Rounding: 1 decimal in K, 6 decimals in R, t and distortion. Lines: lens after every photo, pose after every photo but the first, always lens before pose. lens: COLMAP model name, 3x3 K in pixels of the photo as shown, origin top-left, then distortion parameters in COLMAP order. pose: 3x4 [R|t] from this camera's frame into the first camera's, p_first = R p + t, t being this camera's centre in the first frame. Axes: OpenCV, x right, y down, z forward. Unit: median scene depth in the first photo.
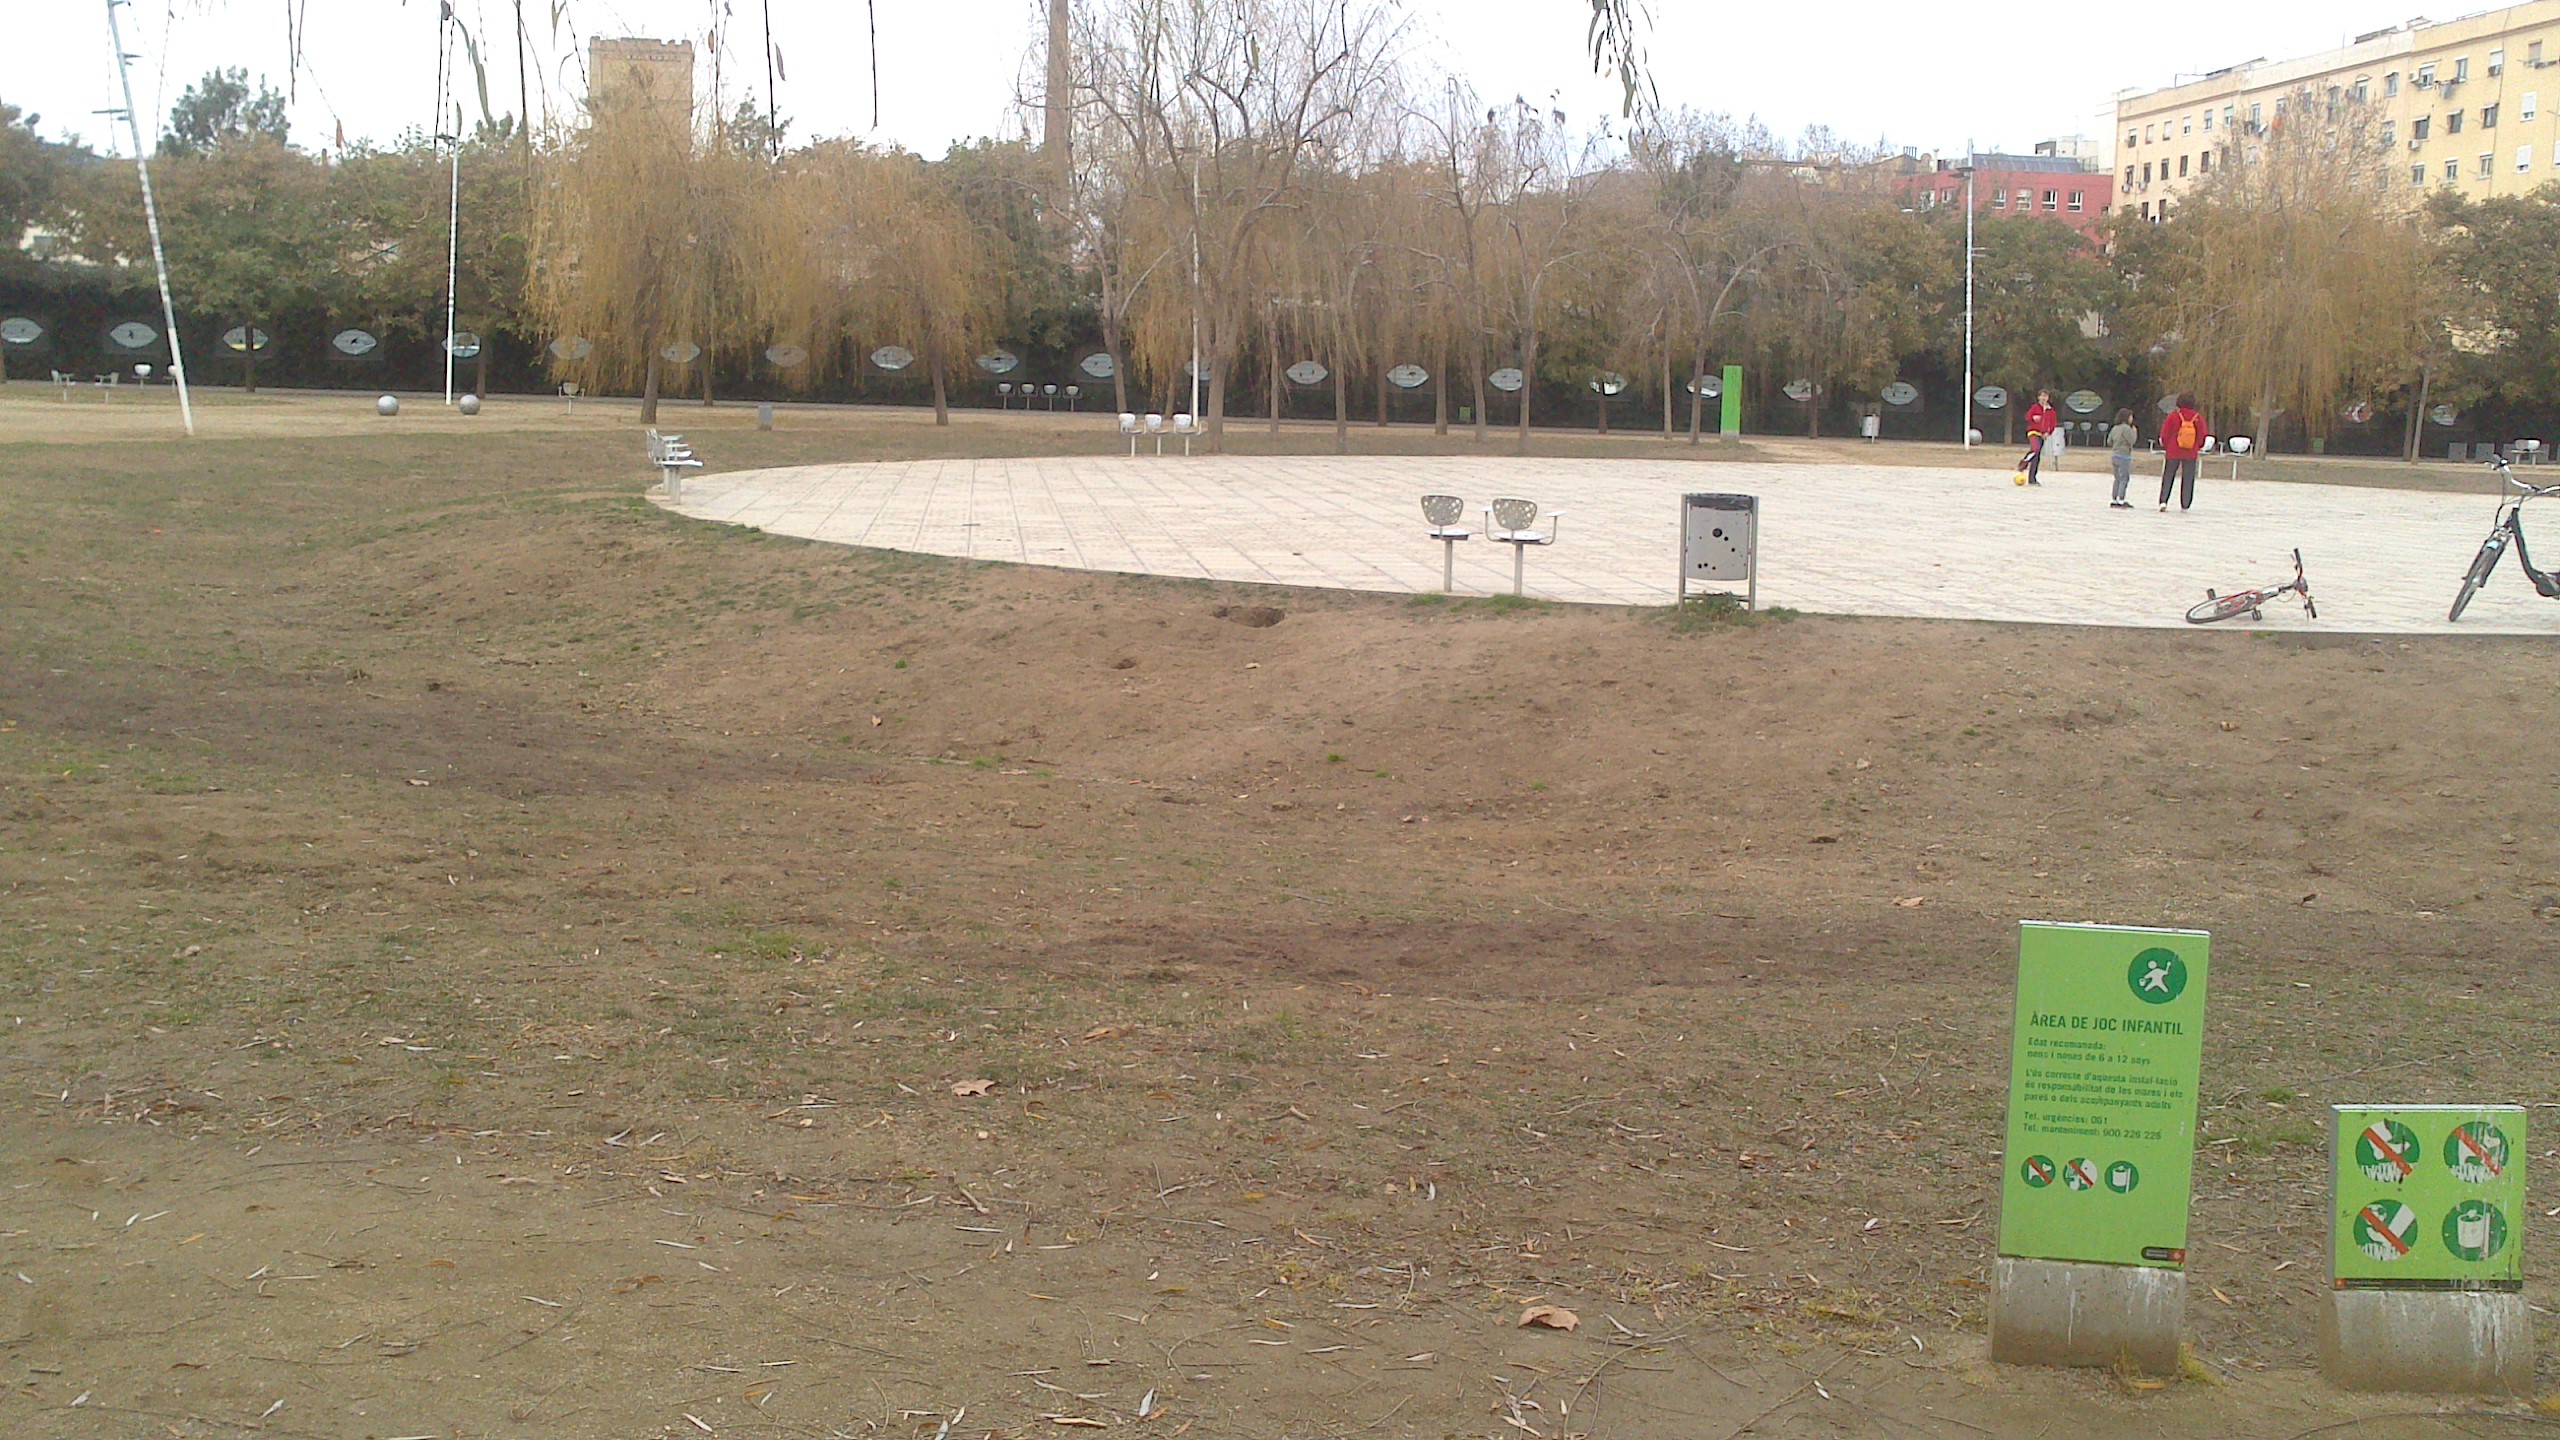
lens RADIAL K [[2496.1, 0, 1283.9], [0, 2496.1, 735.7], [0, 0, 1]] dist [-0.022057, 0.000000]
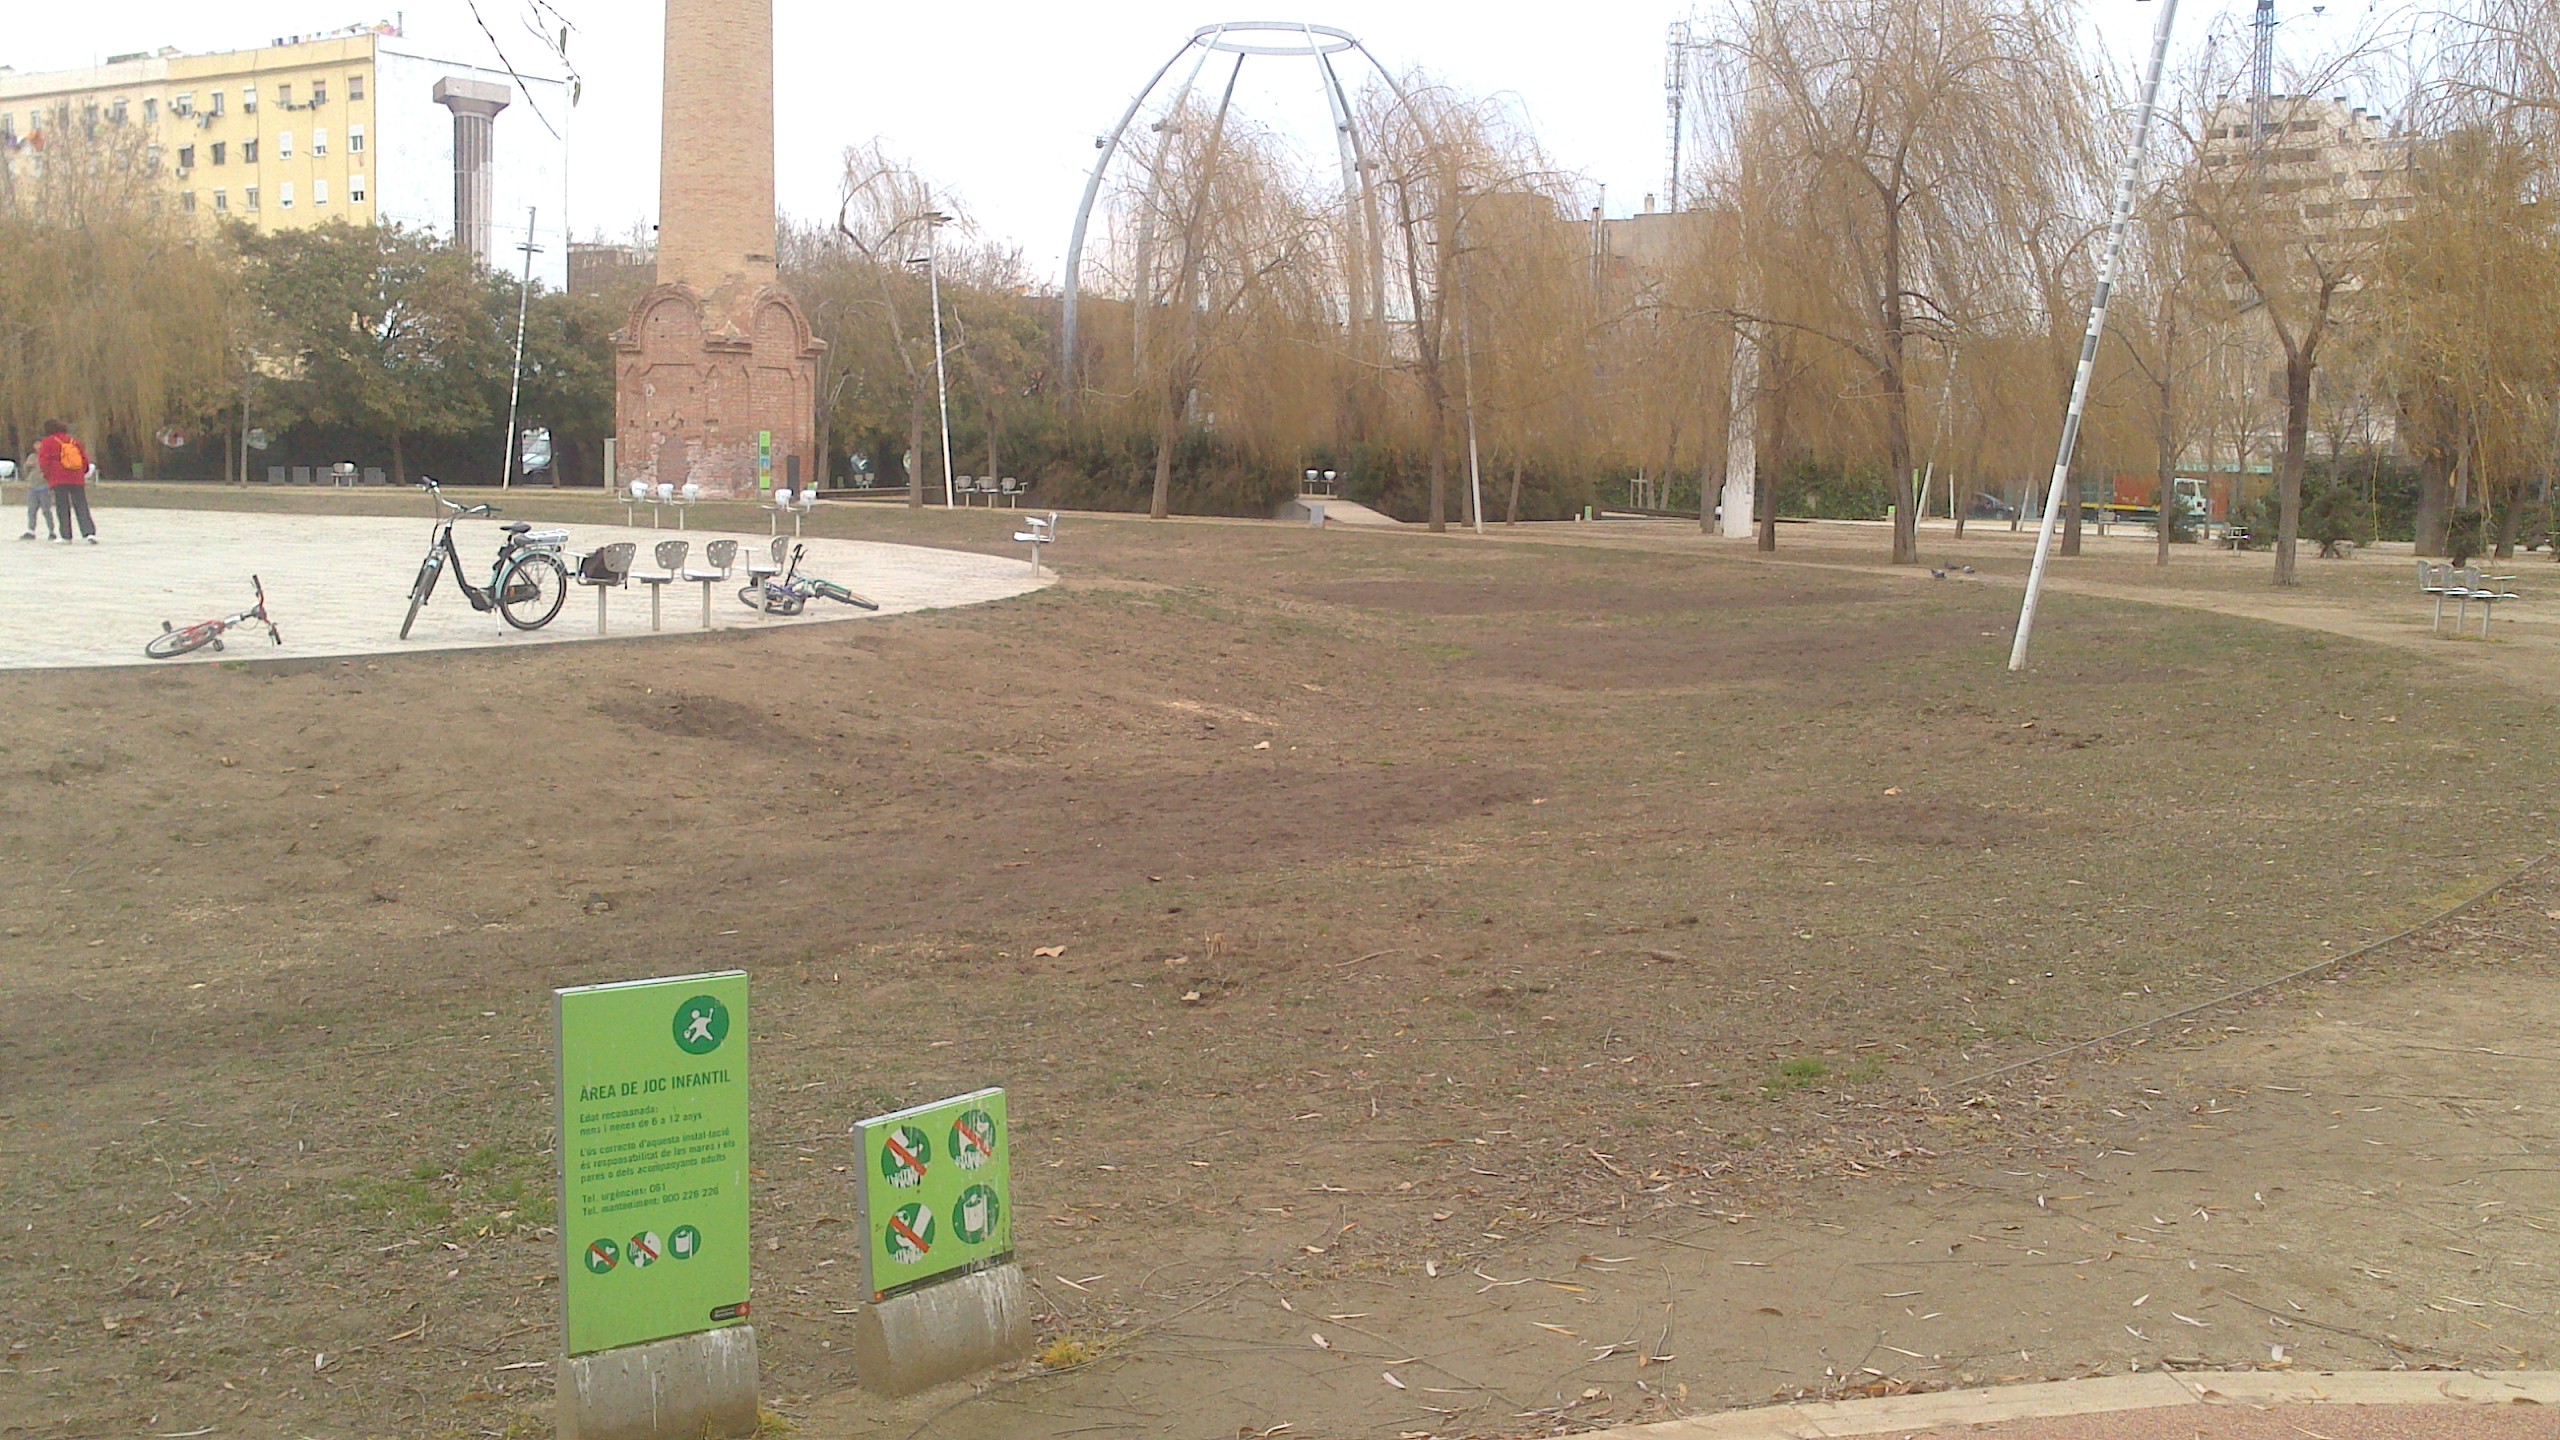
lens RADIAL K [[2496.1, 0, 1256.0], [0, 2496.1, 720.7], [0, 0, 1]] dist [-0.022057, 0.000000]
pose [[0.679016, -0.083045, 0.729411, -0.046573], [0.094510, 0.995202, 0.025326, -0.005803], [-0.728014, 0.051740, 0.683607, 0.043978]]
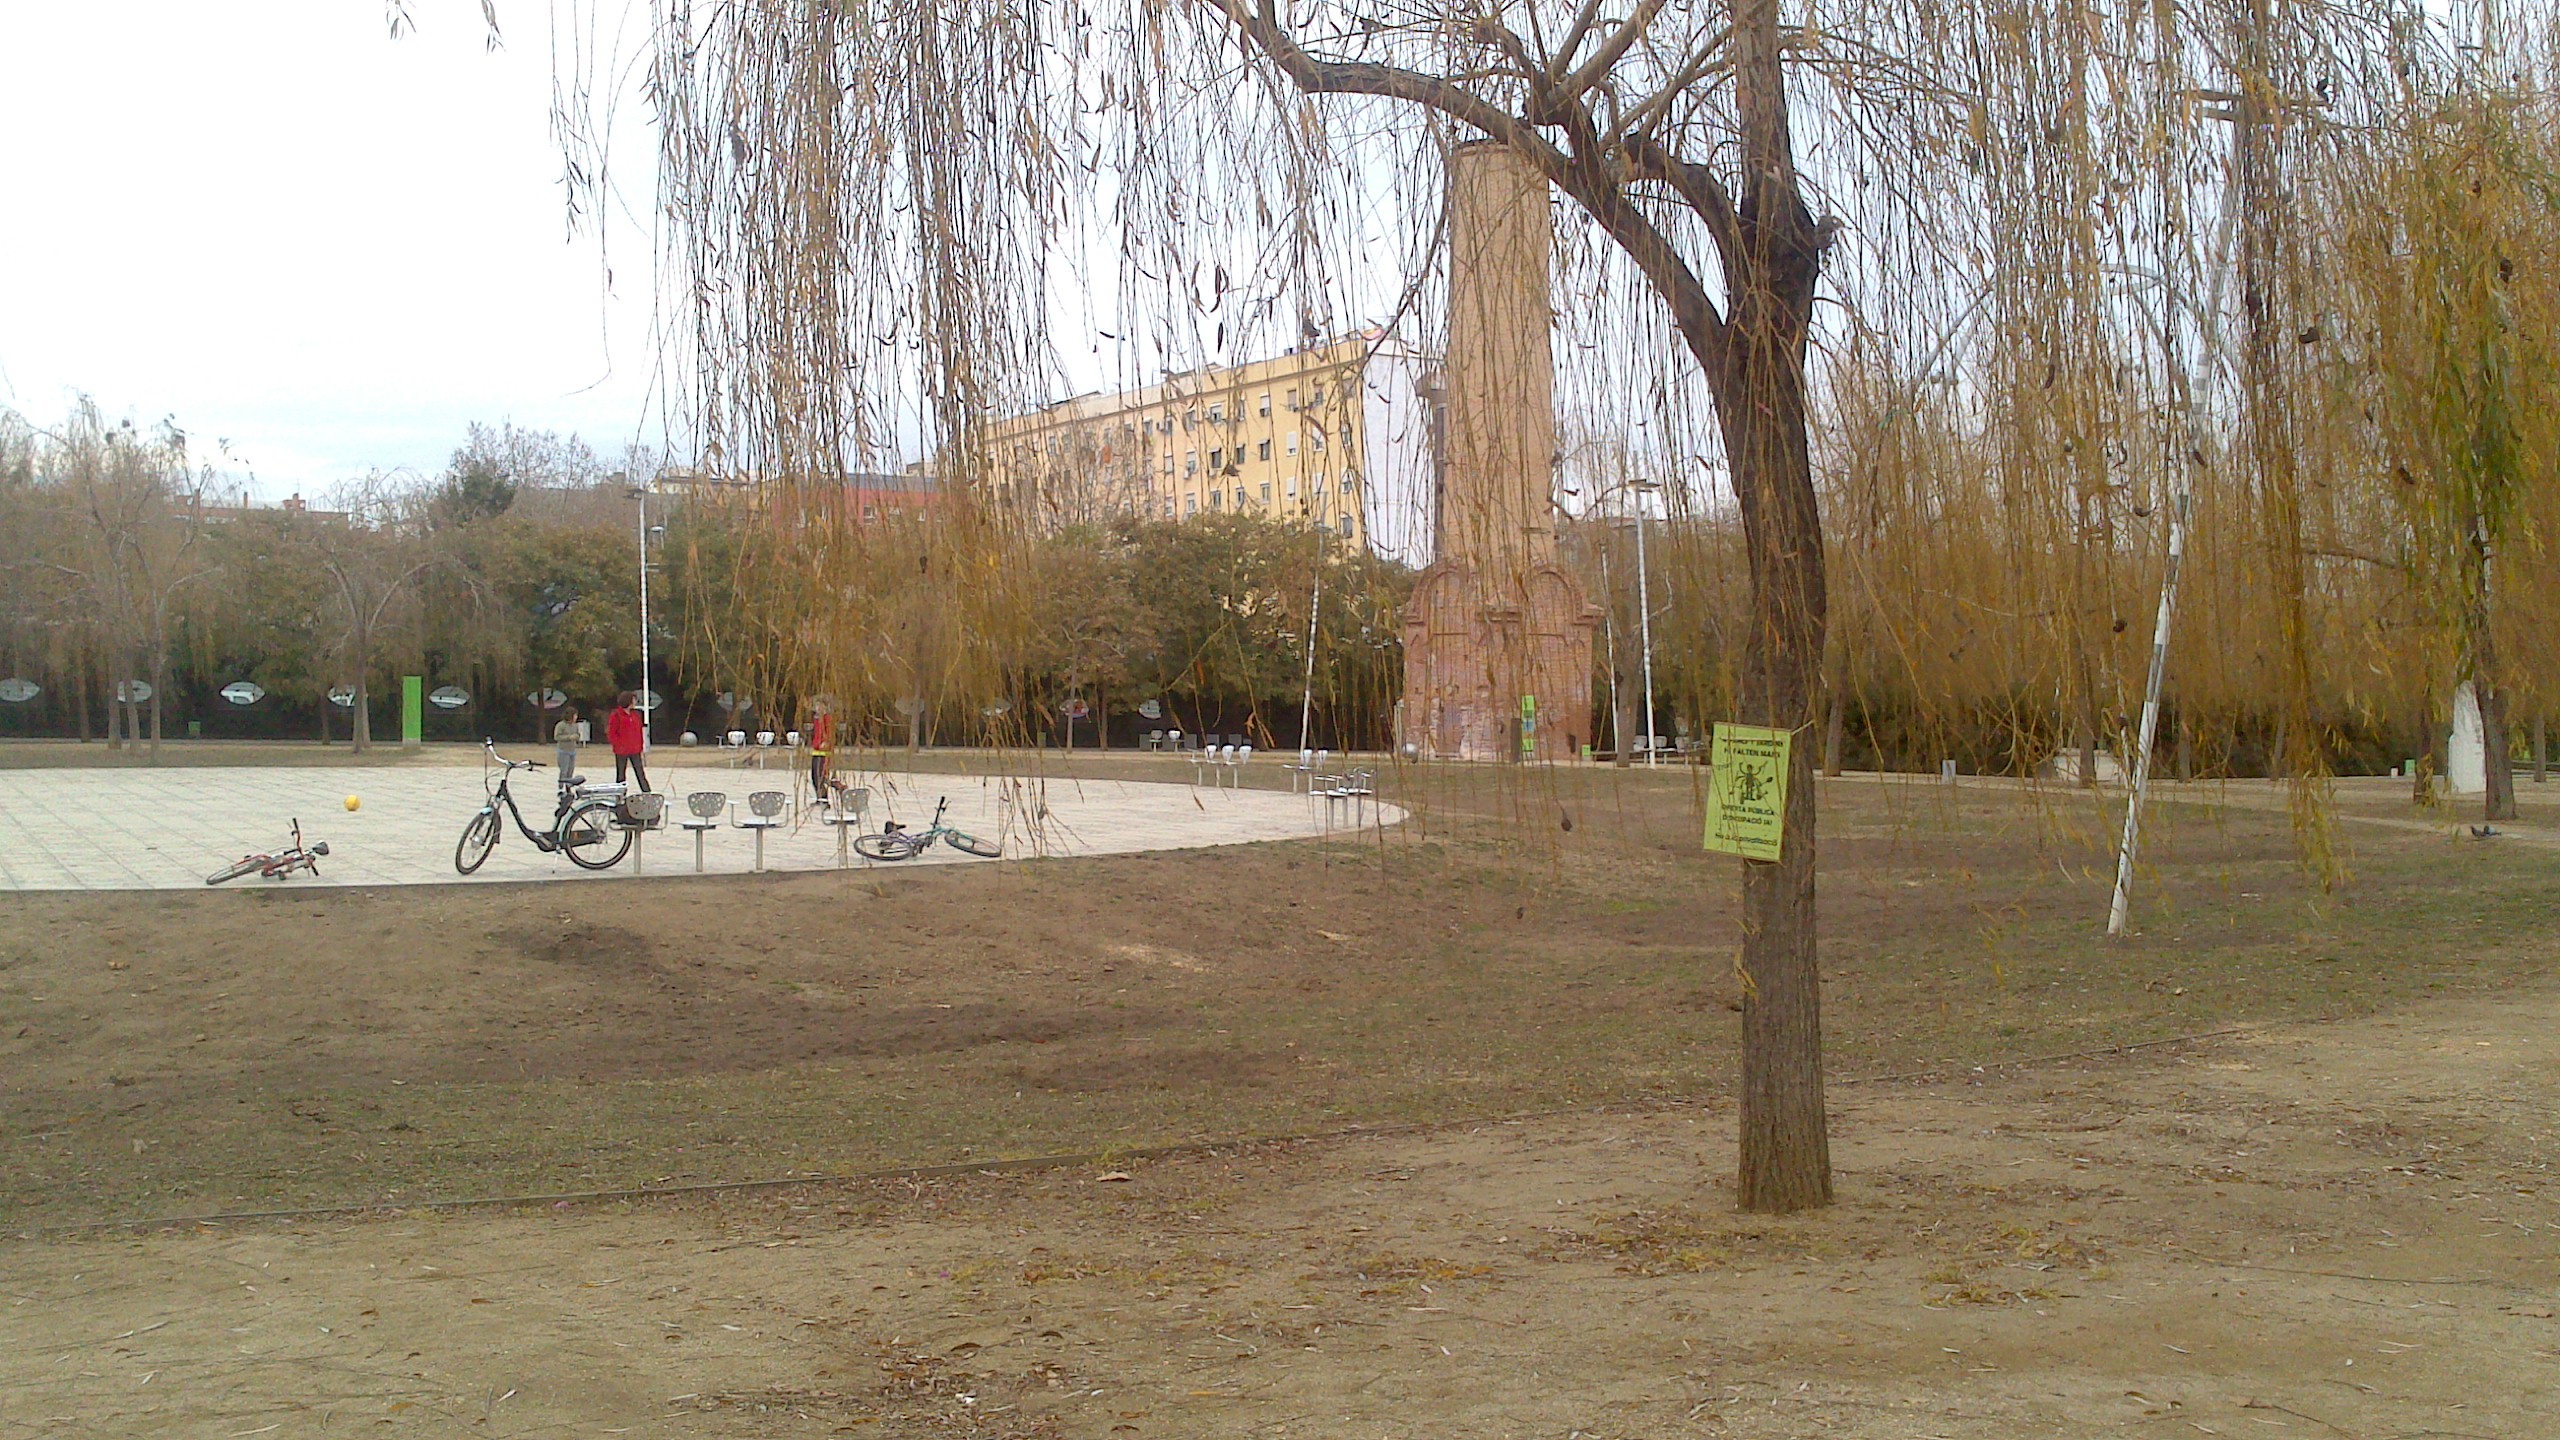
lens RADIAL K [[2496.1, 0, 1273.7], [0, 2496.1, 730.7], [0, 0, 1]] dist [-0.022057, 0.000000]
pose [[0.920239, -0.019910, 0.390850, 0.390928], [0.068673, 0.991424, -0.111184, 0.049523], [-0.385285, 0.129156, 0.913714, -0.286440]]
